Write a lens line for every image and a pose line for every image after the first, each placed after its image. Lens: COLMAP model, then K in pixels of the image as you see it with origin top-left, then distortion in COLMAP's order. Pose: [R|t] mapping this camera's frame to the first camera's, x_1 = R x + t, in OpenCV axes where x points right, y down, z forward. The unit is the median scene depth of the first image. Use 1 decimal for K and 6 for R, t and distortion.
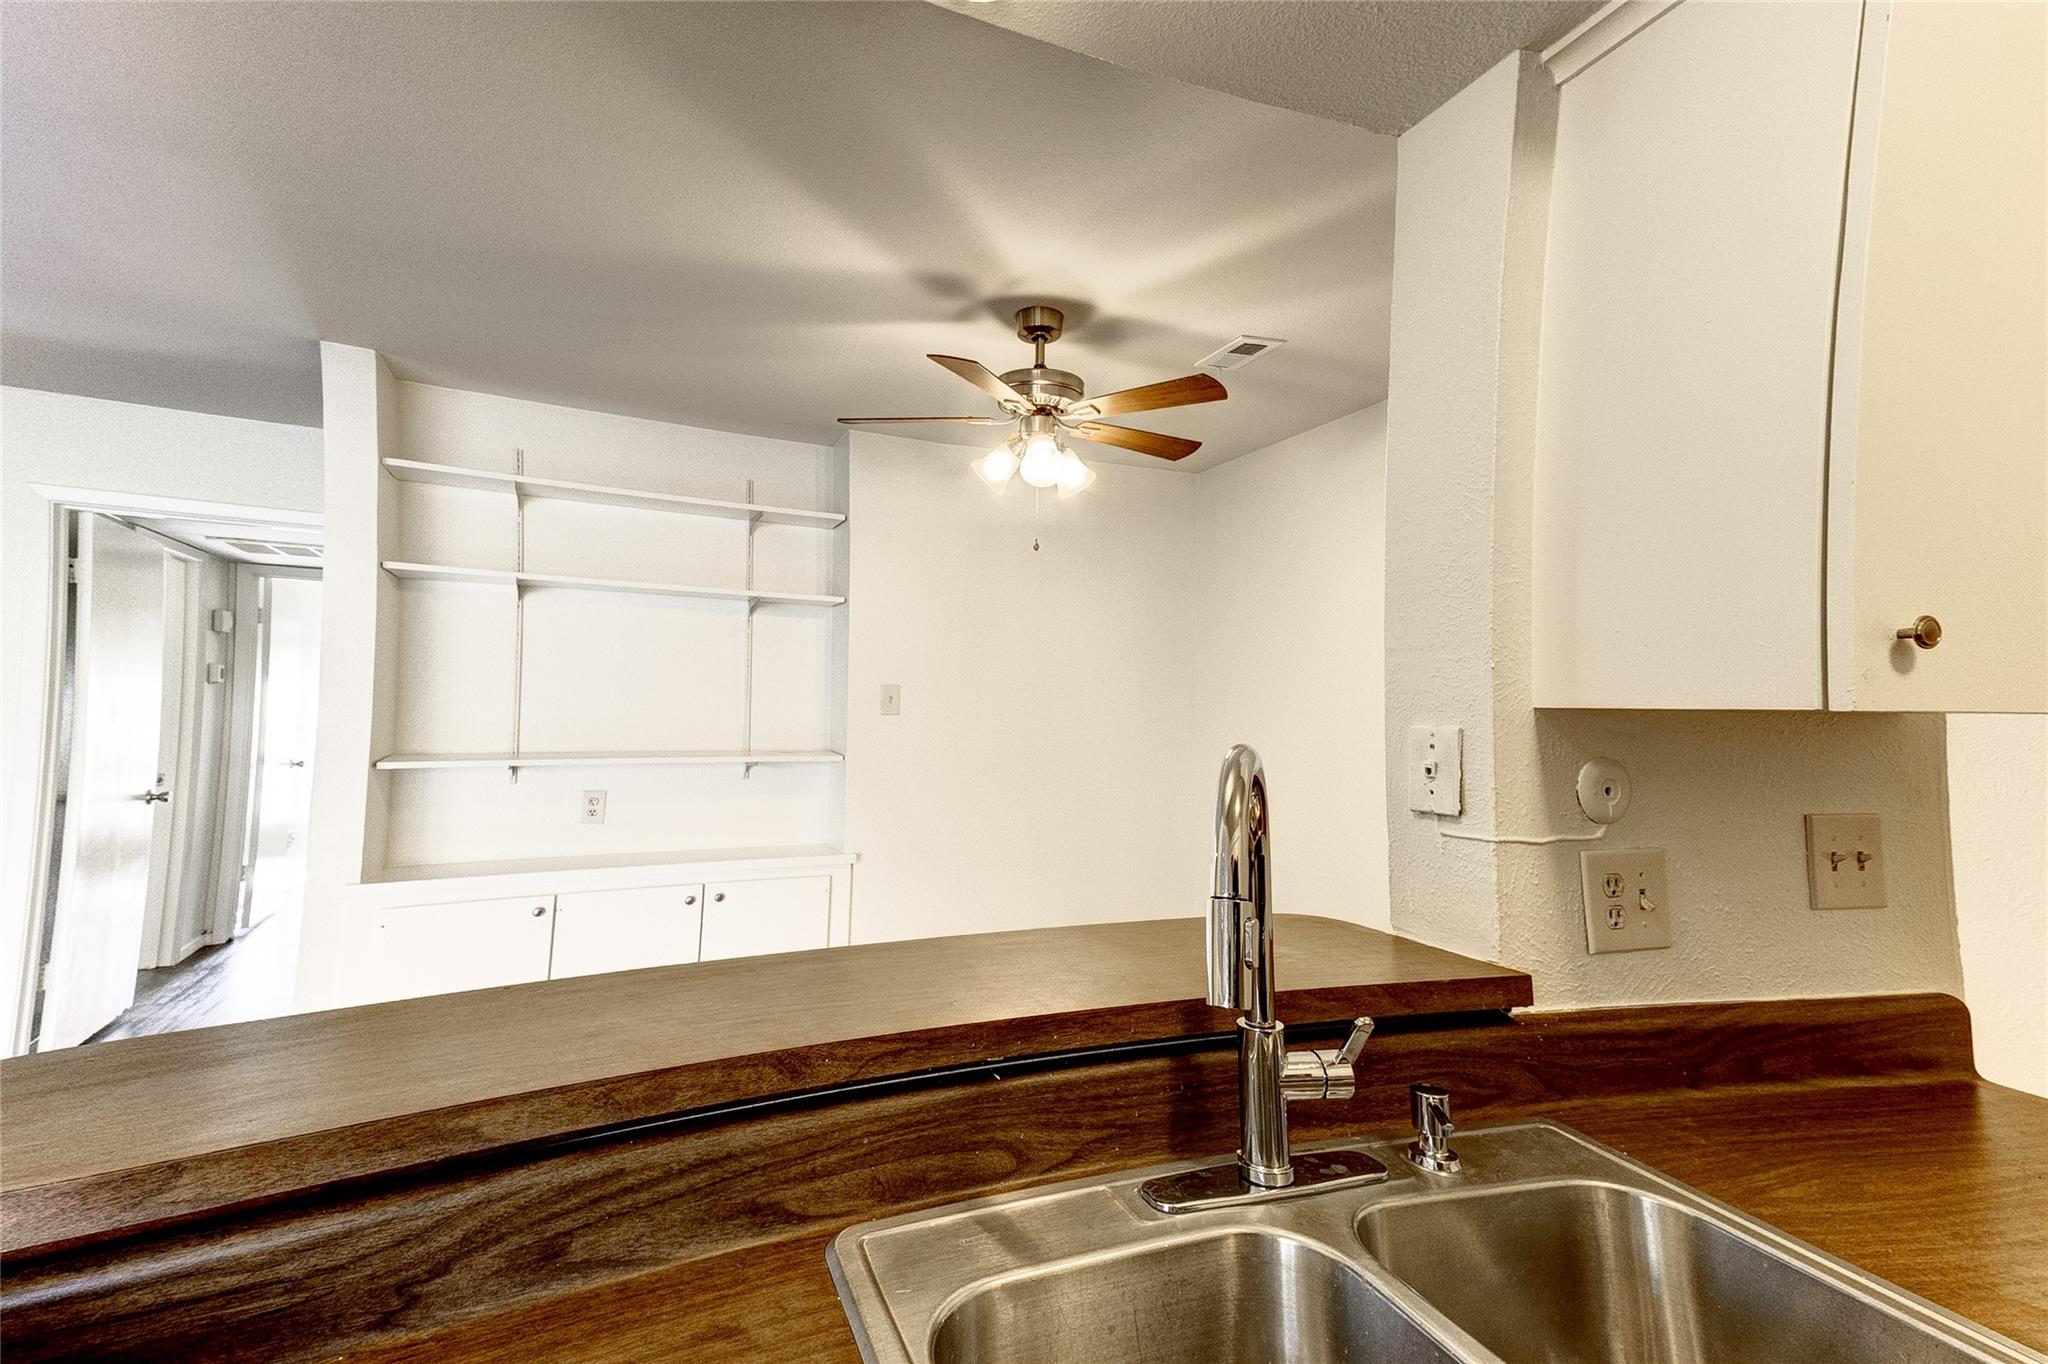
lens RADIAL K [[937.5, 0, 1020.5], [0, 937.5, 705.3], [0, 0, 1]] dist [0.232149, 0.000055]
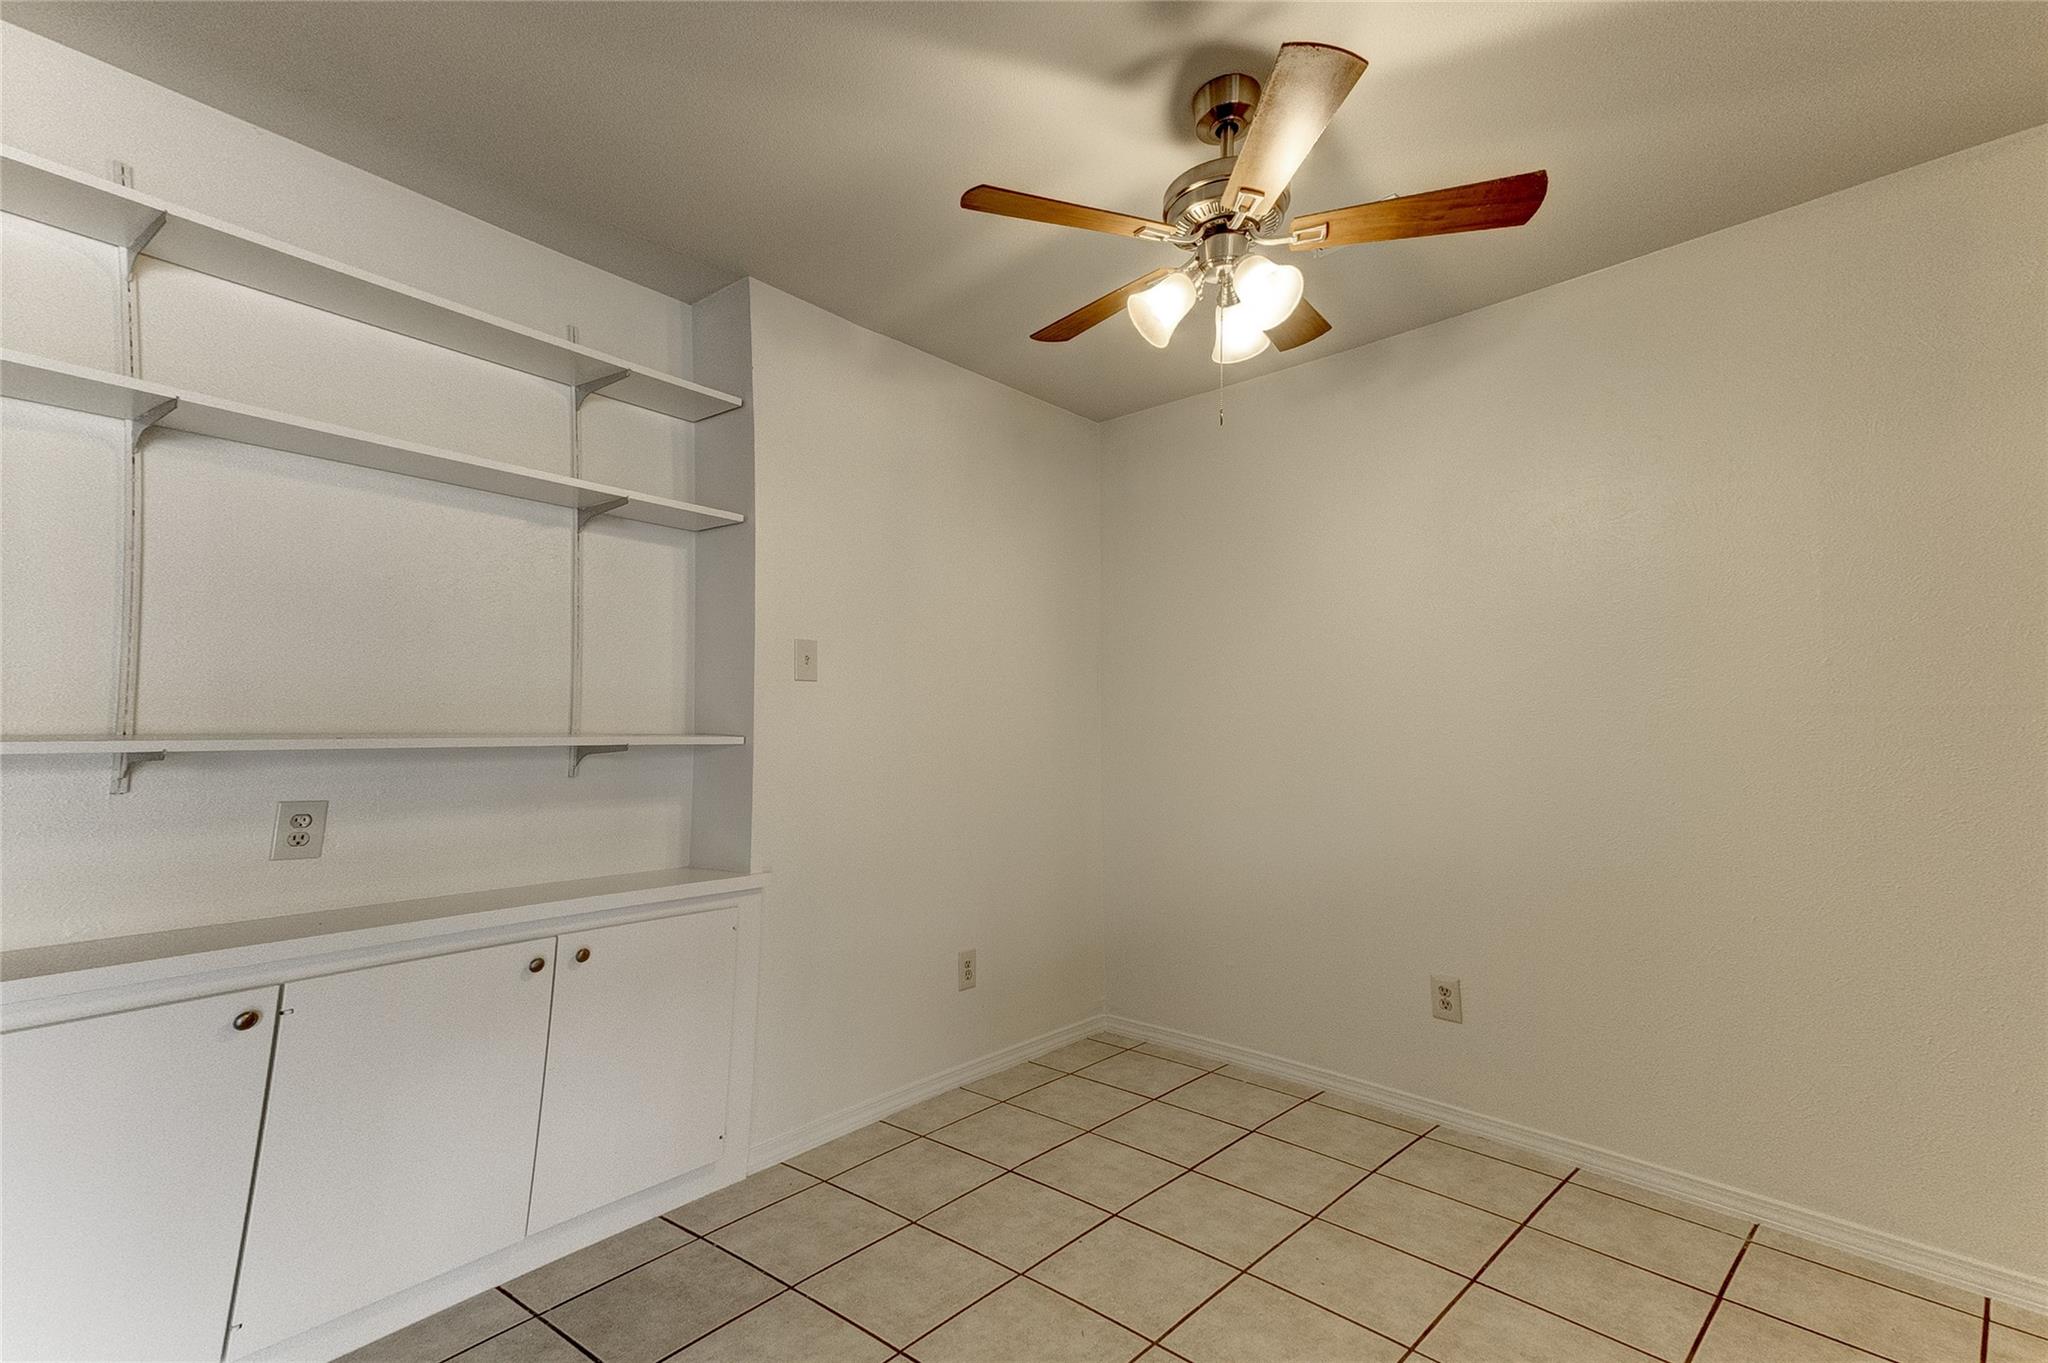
lens RADIAL K [[937.5, 0, 1020.5], [0, 937.5, 704.8], [0, 0, 1]] dist [0.232149, 0.000055]
pose [[0.911493, -0.001978, 0.411310, -0.308540], [0.010728, 0.999763, -0.018967, 0.047168], [-0.411175, 0.021701, 0.911298, 0.269576]]
